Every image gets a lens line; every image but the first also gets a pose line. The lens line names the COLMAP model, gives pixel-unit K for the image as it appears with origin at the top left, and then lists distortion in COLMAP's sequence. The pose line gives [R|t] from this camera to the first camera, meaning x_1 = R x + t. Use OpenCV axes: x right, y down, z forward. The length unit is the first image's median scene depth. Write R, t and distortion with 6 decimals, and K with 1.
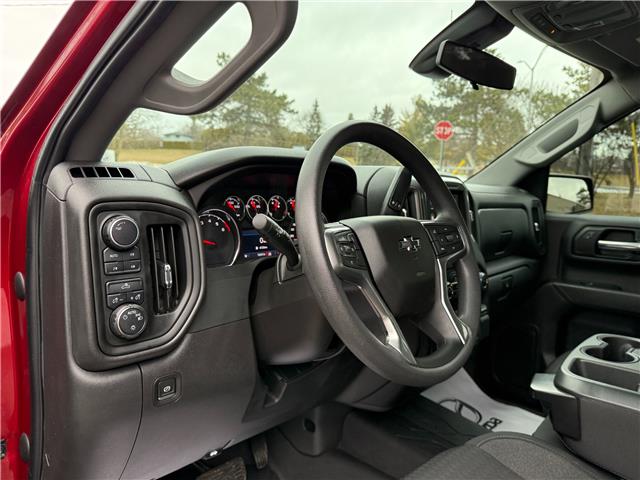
lens RADIAL K [[464.2, 0, 311.1], [0, 464.2, 234.4], [0, 0, 1]] dist [-0.001768, -0.002587]
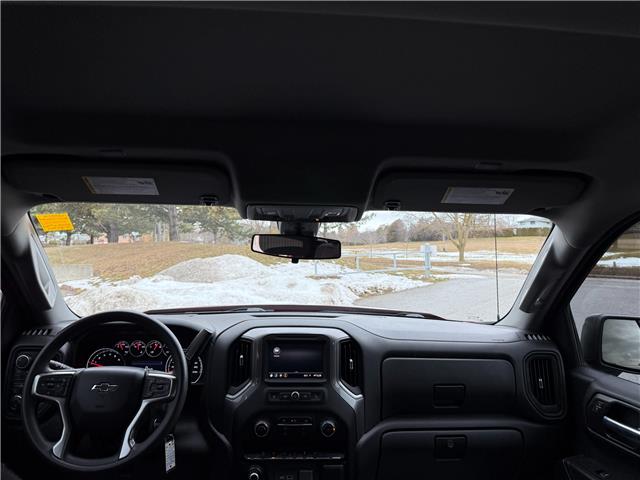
lens RADIAL K [[446.2, 0, 316.3], [0, 446.2, 232.8], [0, 0, 1]] dist [0.066914, -0.093871]
pose [[0.735708, -0.064672, -0.674204, 1.899490], [-0.063206, 0.984531, -0.163412, -0.311309], [0.674343, 0.162838, 0.720240, 0.281922]]
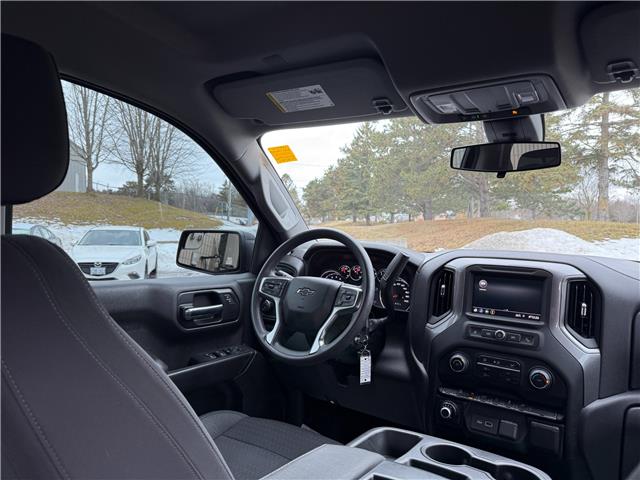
lens RADIAL K [[445.3, 0, 317.3], [0, 445.3, 236.6], [0, 0, 1]] dist [0.095124, -0.145201]
pose [[0.150856, -0.023192, -0.988284, 2.011066], [-0.129384, 0.990662, -0.042997, -0.133947], [0.980052, 0.134355, 0.146447, 0.772995]]
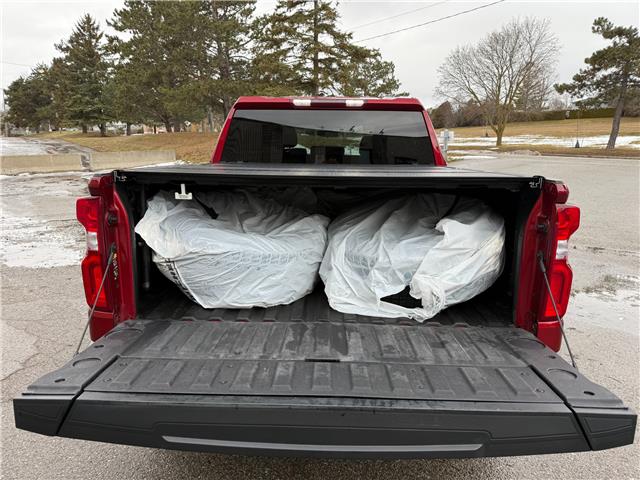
lens RADIAL K [[469.2, 0, 317.9], [0, 469.2, 250.0], [0, 0, 1]] dist [0.007015, -0.001205]
pose [[0.671365, 0.127133, -0.730141, 7.022176], [-0.062548, 0.991382, 0.115108, 0.567585], [0.738483, -0.031611, 0.673531, -4.372215]]
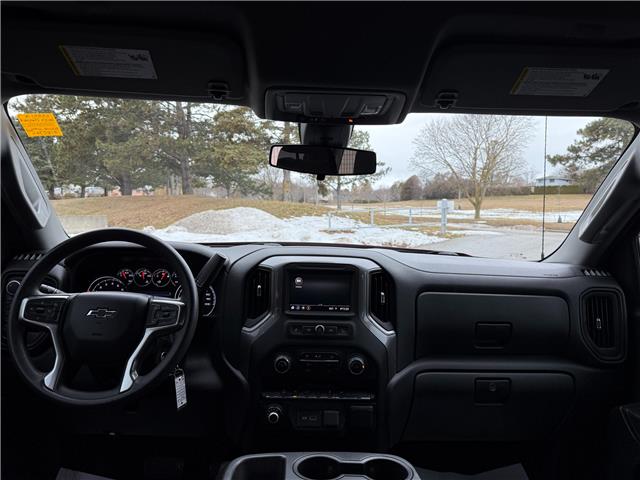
lens RADIAL K [[445.3, 0, 317.3], [0, 445.3, 236.6], [0, 0, 1]] dist [0.095124, -0.145201]
pose [[0.718022, 0.015673, -0.695843, 1.664420], [-0.078634, 0.995172, -0.058726, -0.187774], [0.691564, 0.096883, 0.715788, 0.461940]]
